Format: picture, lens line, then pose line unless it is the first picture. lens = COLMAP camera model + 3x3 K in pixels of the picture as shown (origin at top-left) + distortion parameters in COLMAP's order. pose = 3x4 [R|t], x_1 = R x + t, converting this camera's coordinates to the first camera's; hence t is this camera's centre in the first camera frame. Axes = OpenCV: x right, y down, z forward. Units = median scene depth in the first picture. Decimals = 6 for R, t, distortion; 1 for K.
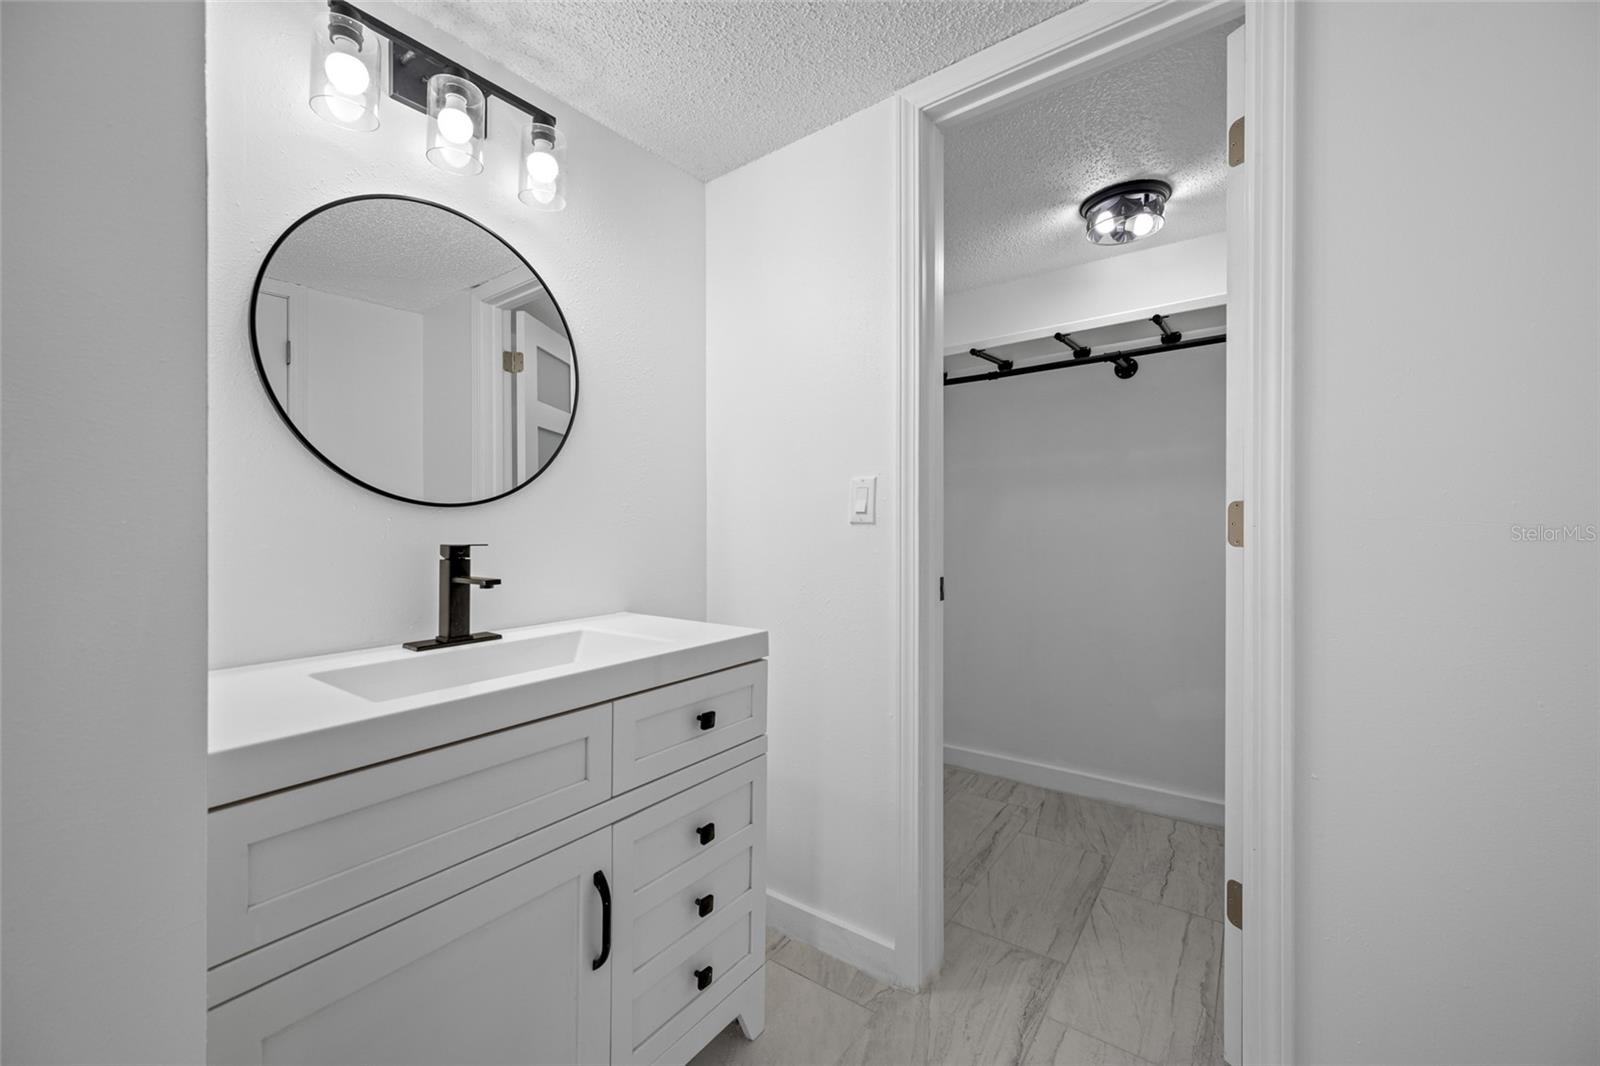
lens RADIAL K [[645.5, 0, 798.8], [0, 645.5, 513.9], [0, 0, 1]] dist [-0.000821, -0.000733]
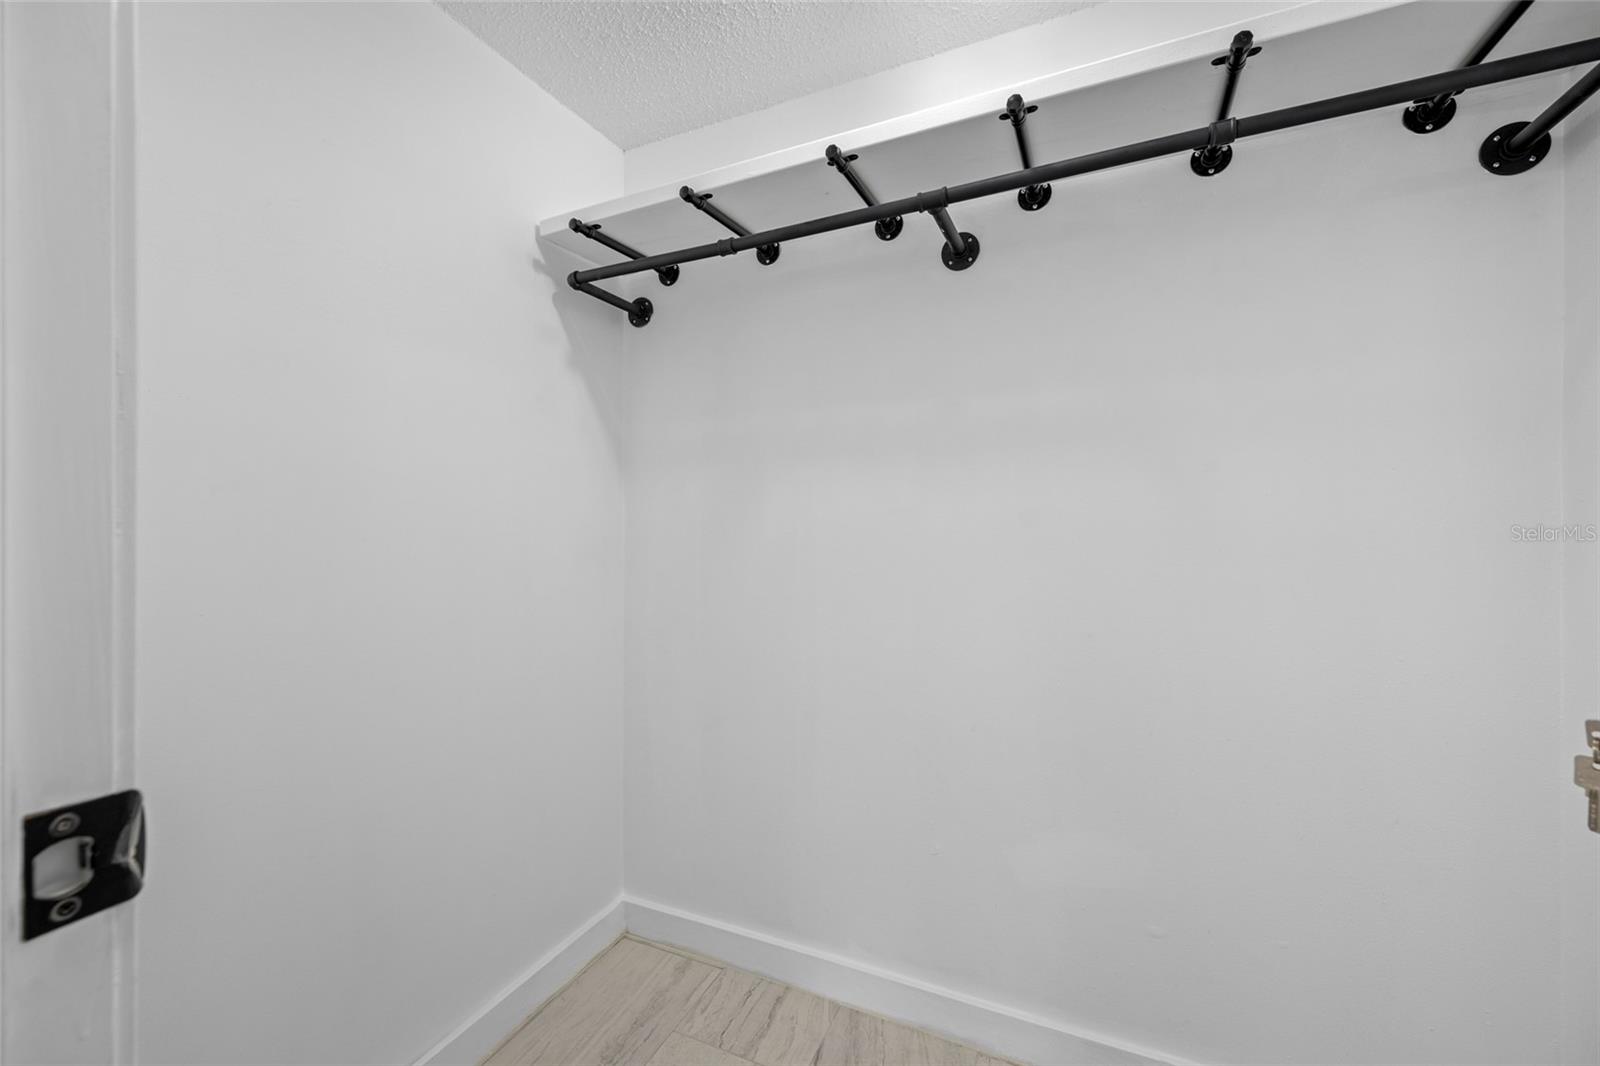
lens RADIAL K [[645.5, 0, 794.2], [0, 645.5, 527.7], [0, 0, 1]] dist [-0.000821, -0.000733]
pose [[0.981078, -0.007116, 0.193481, 0.247809], [0.005142, 0.999930, 0.010701, 0.007749], [-0.193544, -0.009503, 0.981046, 0.464951]]
